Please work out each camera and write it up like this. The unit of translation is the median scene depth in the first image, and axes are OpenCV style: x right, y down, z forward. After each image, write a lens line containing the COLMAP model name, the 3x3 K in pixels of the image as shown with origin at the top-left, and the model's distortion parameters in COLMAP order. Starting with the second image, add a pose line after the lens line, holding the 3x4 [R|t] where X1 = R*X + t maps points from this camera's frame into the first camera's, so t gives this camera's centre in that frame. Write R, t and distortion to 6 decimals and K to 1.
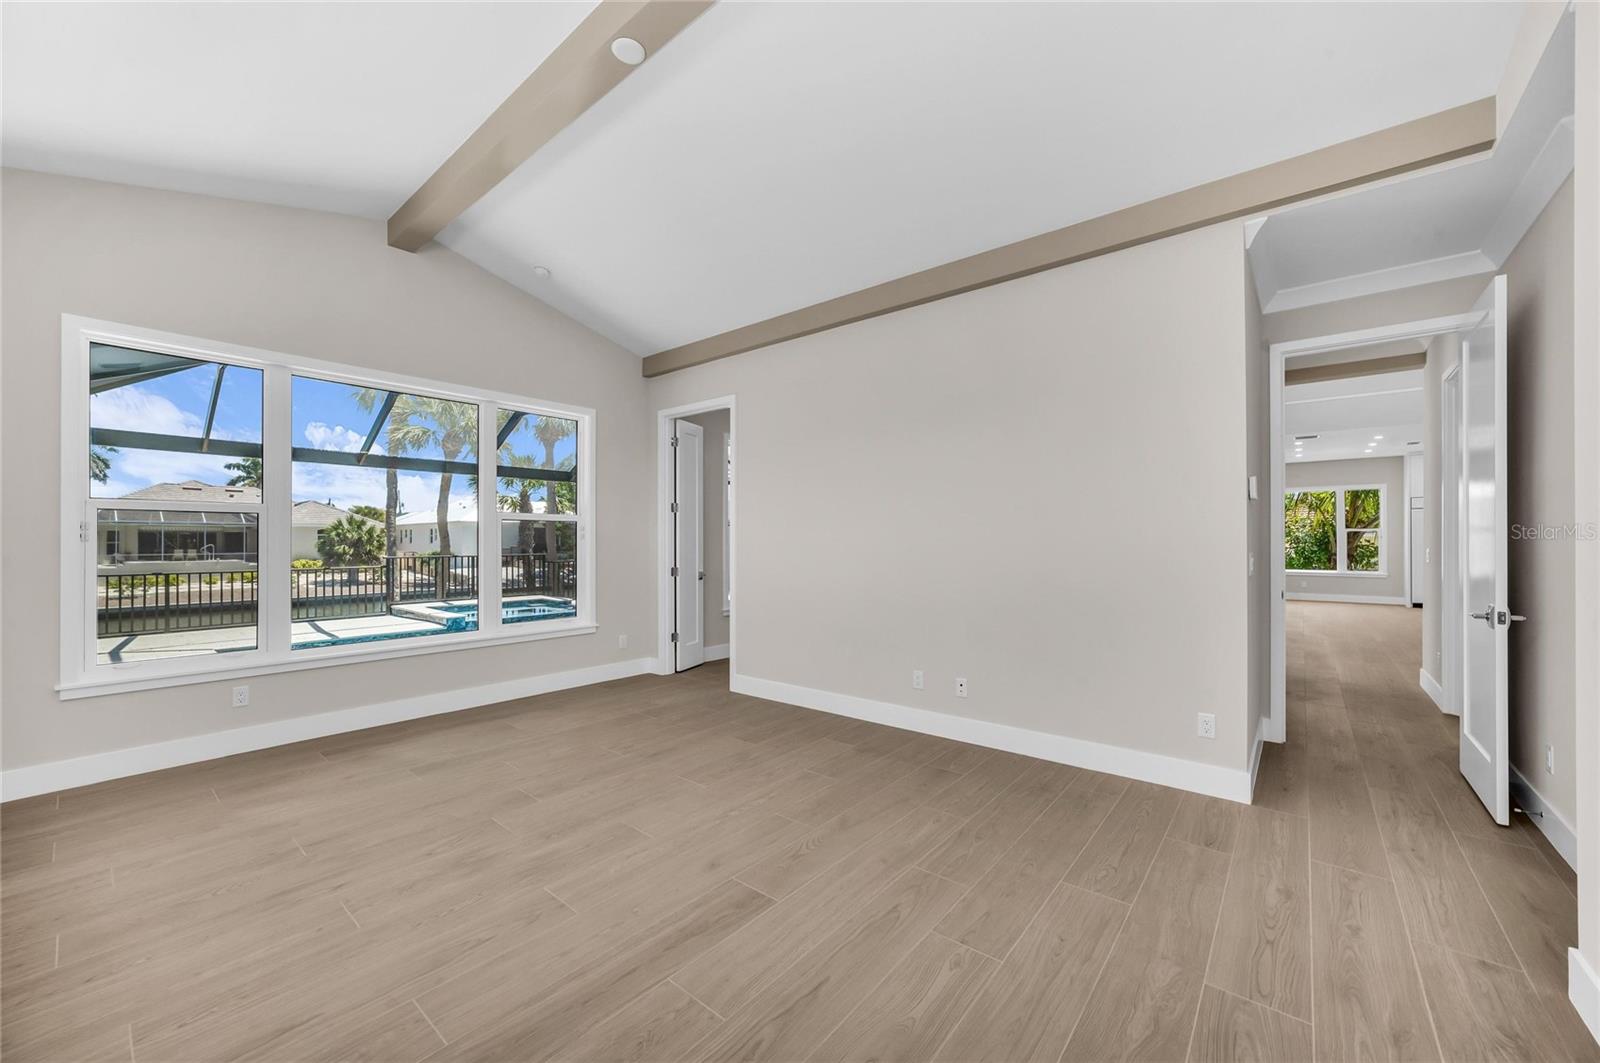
lens RADIAL K [[640.4, 0, 806.0], [0, 640.4, 538.6], [0, 0, 1]] dist [-0.022977, 0.009886]
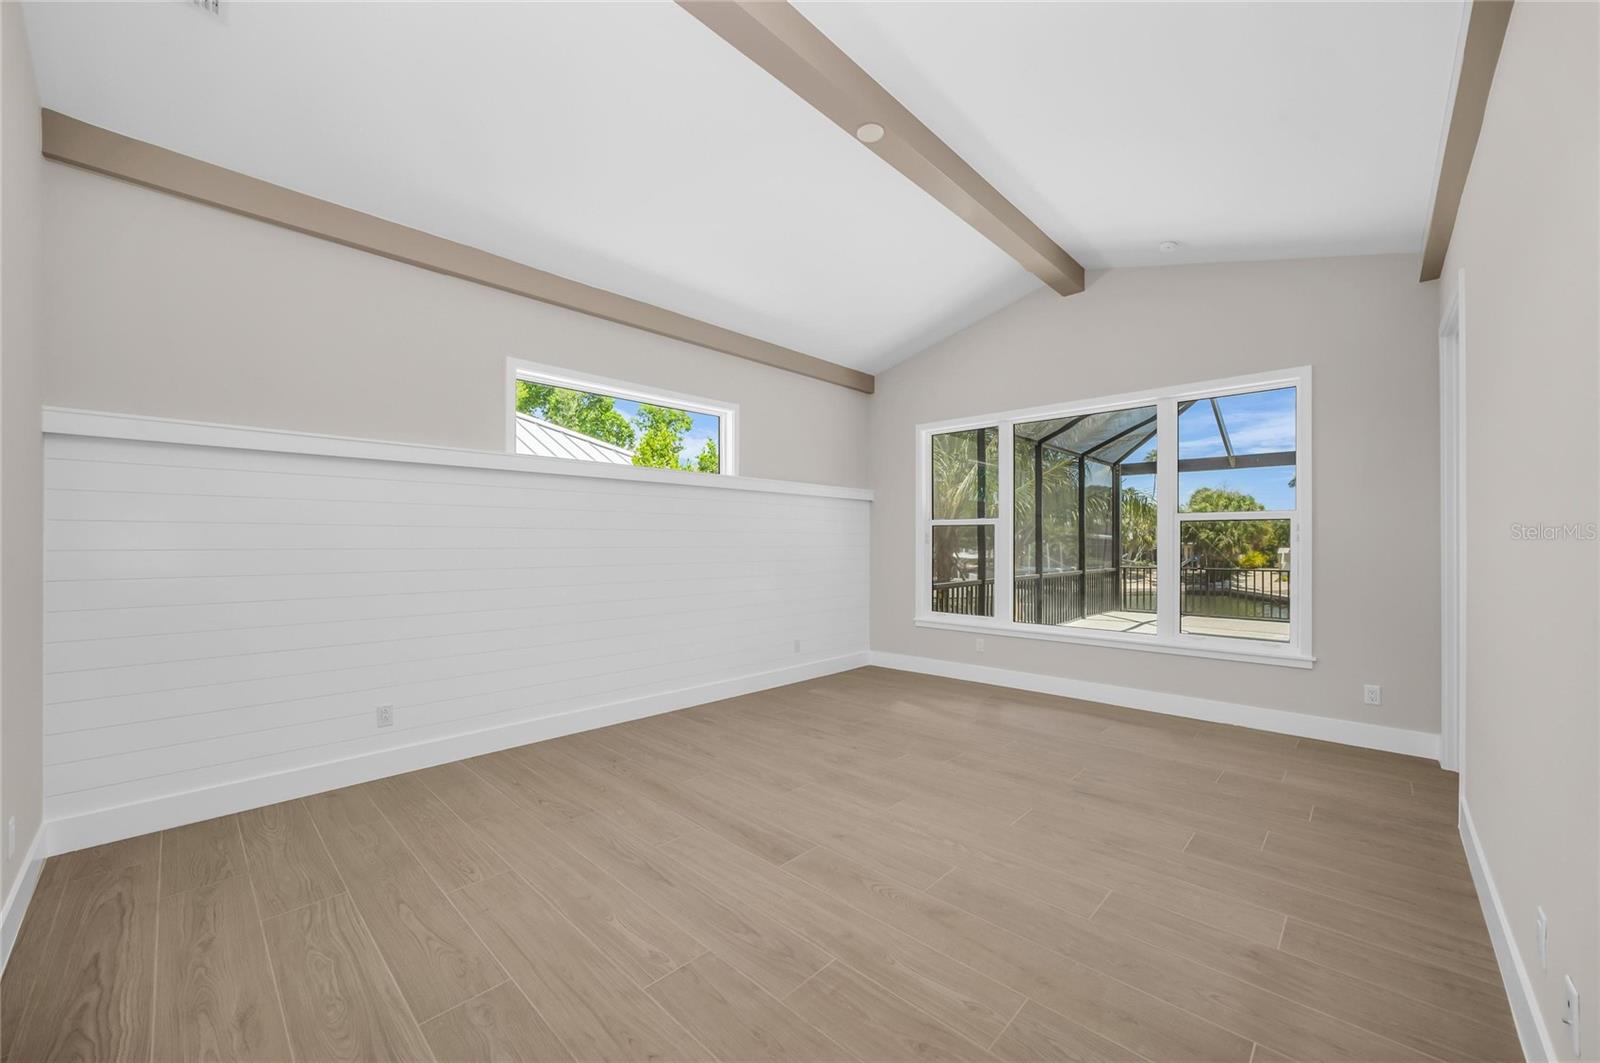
lens RADIAL K [[640.4, 0, 806.0], [0, 640.4, 538.6], [0, 0, 1]] dist [-0.022977, 0.009886]
pose [[-0.120069, -0.006849, -0.992742, 0.852364], [0.006754, 0.999947, -0.007715, -0.000110], [0.992743, -0.007632, -0.120017, 0.945016]]
